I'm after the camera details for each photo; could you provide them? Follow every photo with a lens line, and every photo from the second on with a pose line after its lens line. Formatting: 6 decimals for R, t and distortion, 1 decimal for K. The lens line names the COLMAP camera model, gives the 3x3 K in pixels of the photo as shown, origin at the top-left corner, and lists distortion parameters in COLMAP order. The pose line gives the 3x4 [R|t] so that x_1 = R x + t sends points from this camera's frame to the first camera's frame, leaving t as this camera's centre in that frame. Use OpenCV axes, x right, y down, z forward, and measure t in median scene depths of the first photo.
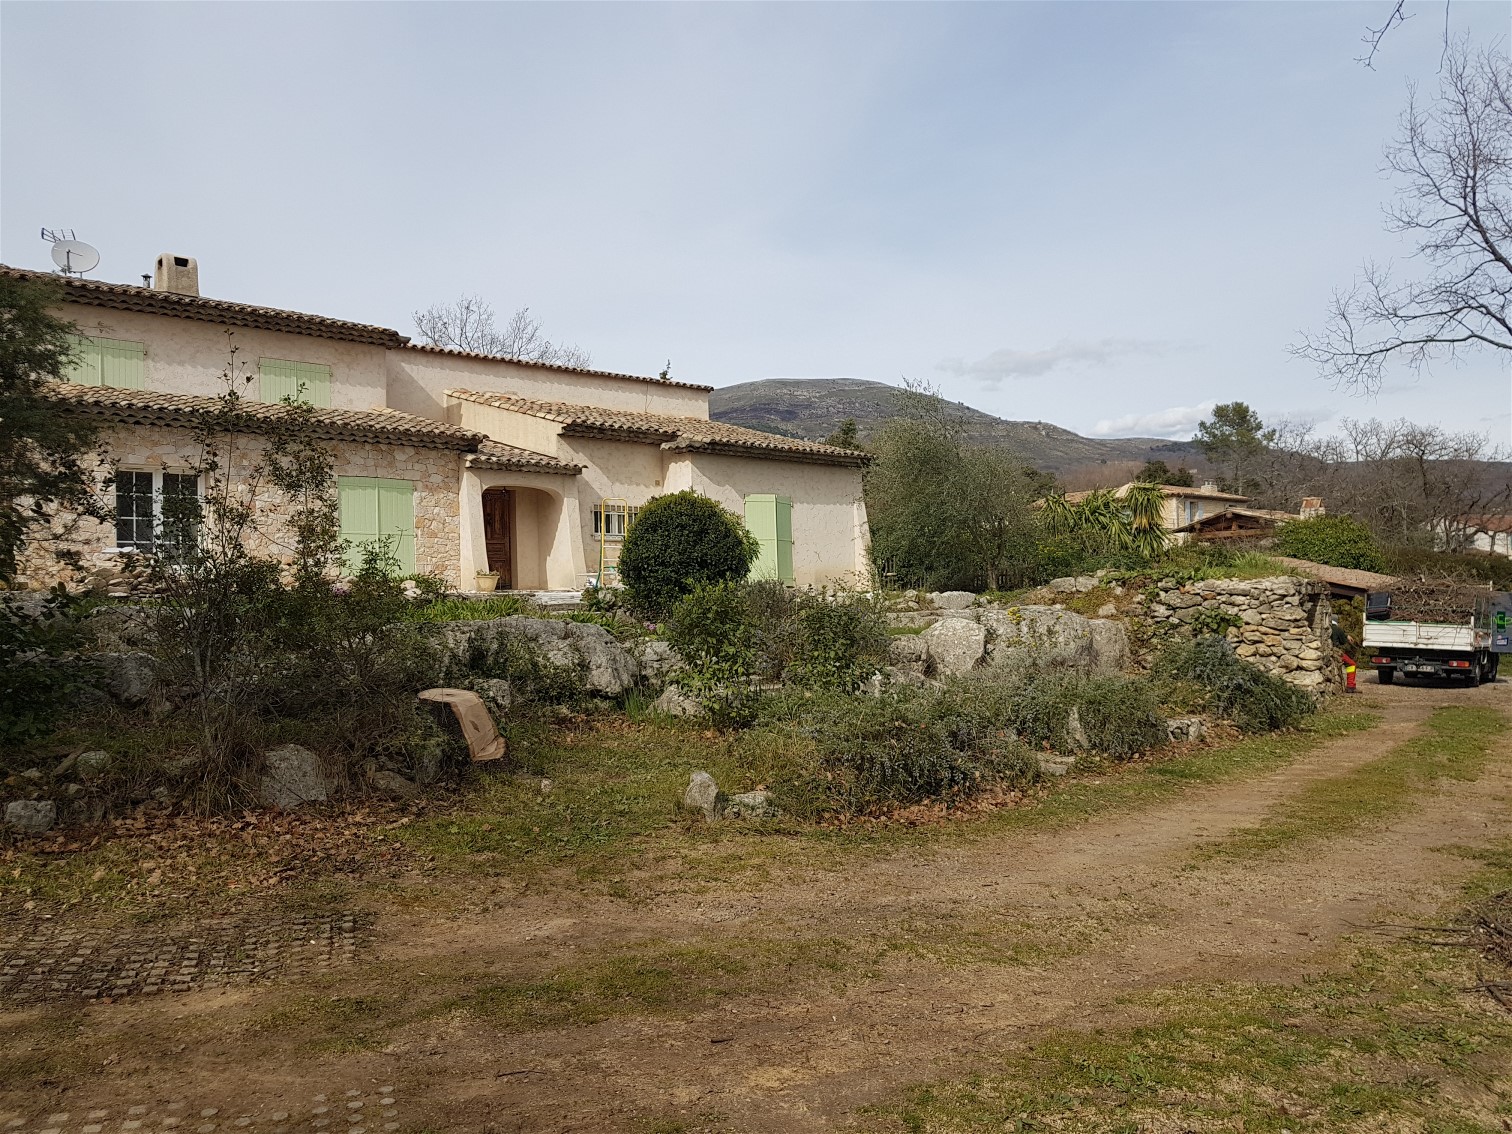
lens RADIAL K [[1135.9, 0, 757.7], [0, 1135.9, 562.6], [0, 0, 1]] dist [-0.007544, -0.000416]
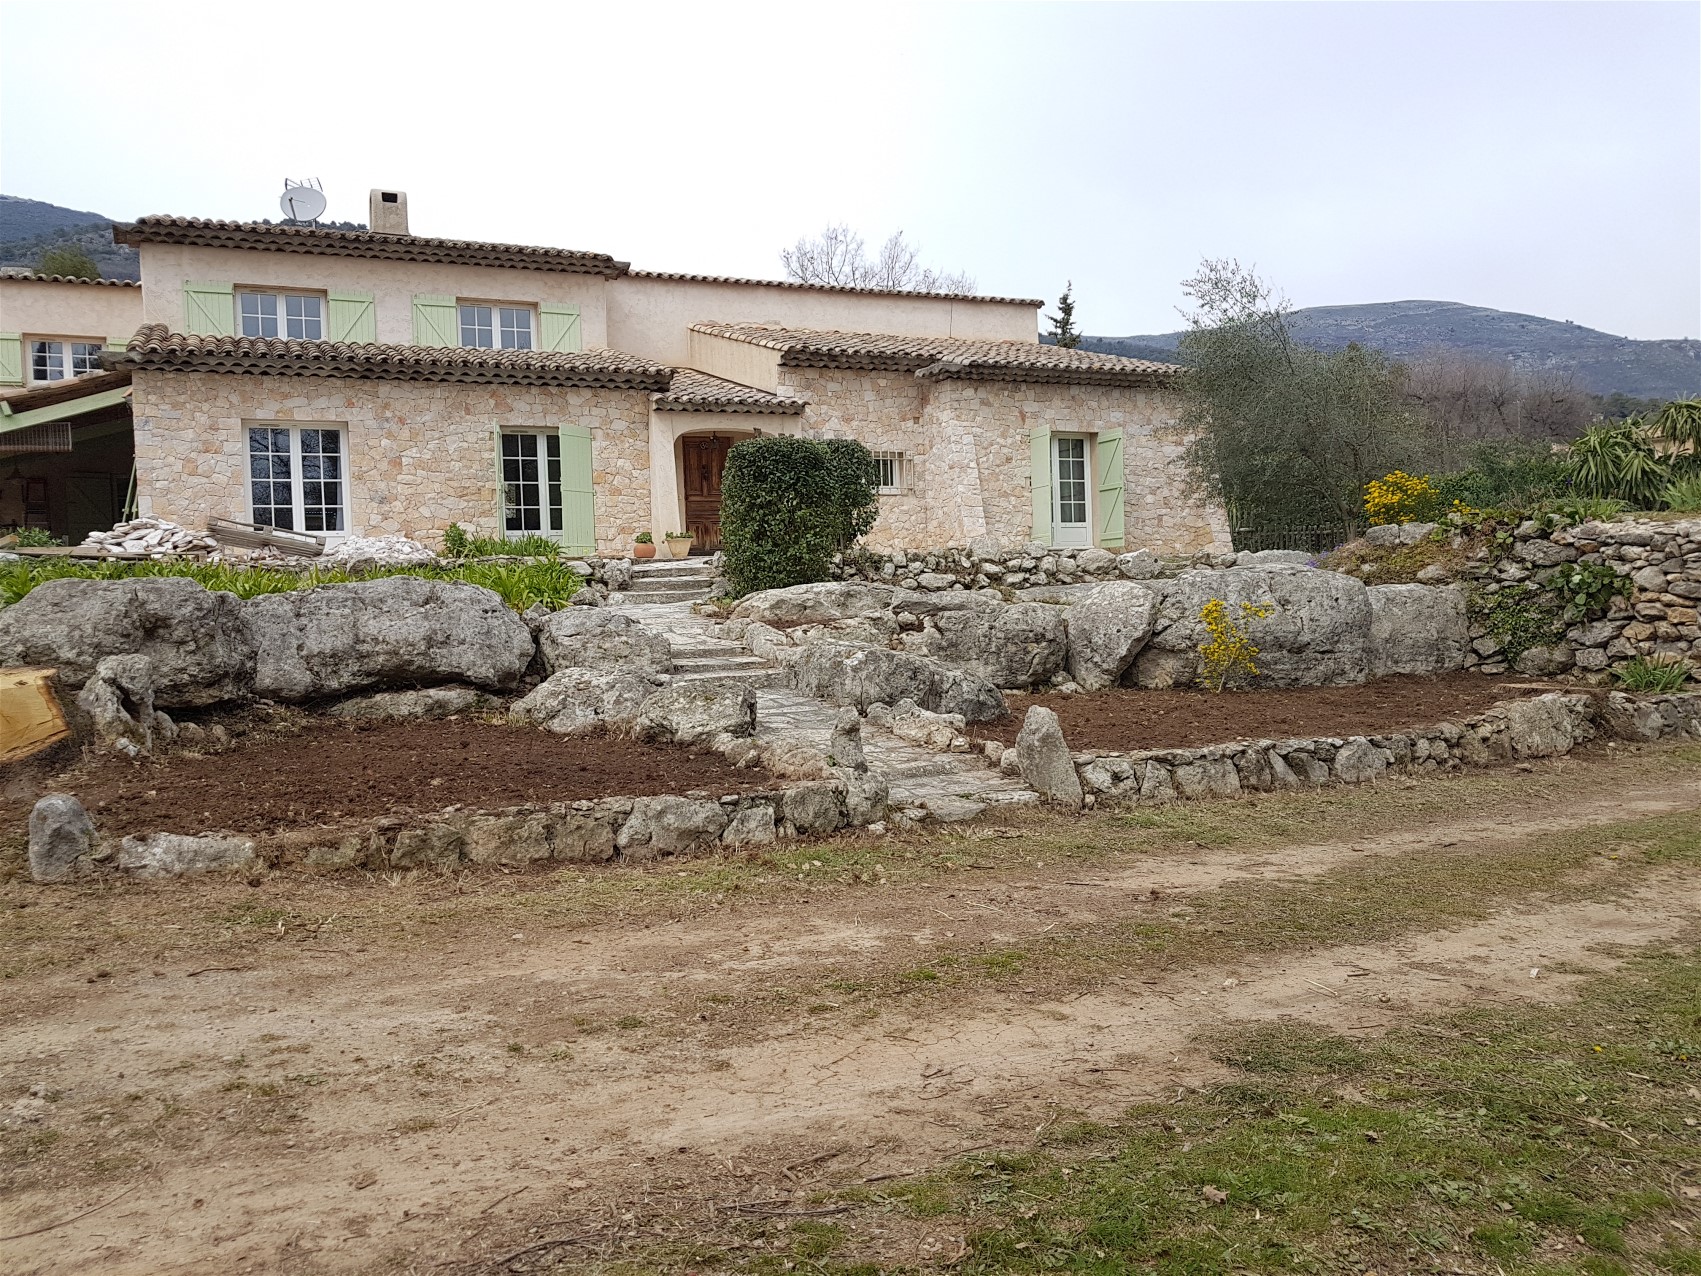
lens RADIAL K [[1277.9, 0, 850.8], [0, 1277.9, 642.3], [0, 0, 1]] dist [-0.007544, -0.000416]
pose [[0.945999, 0.009324, -0.324036, 0.189152], [0.017751, 0.996597, 0.080498, 0.014172], [0.323683, -0.081903, 0.942614, 0.144577]]
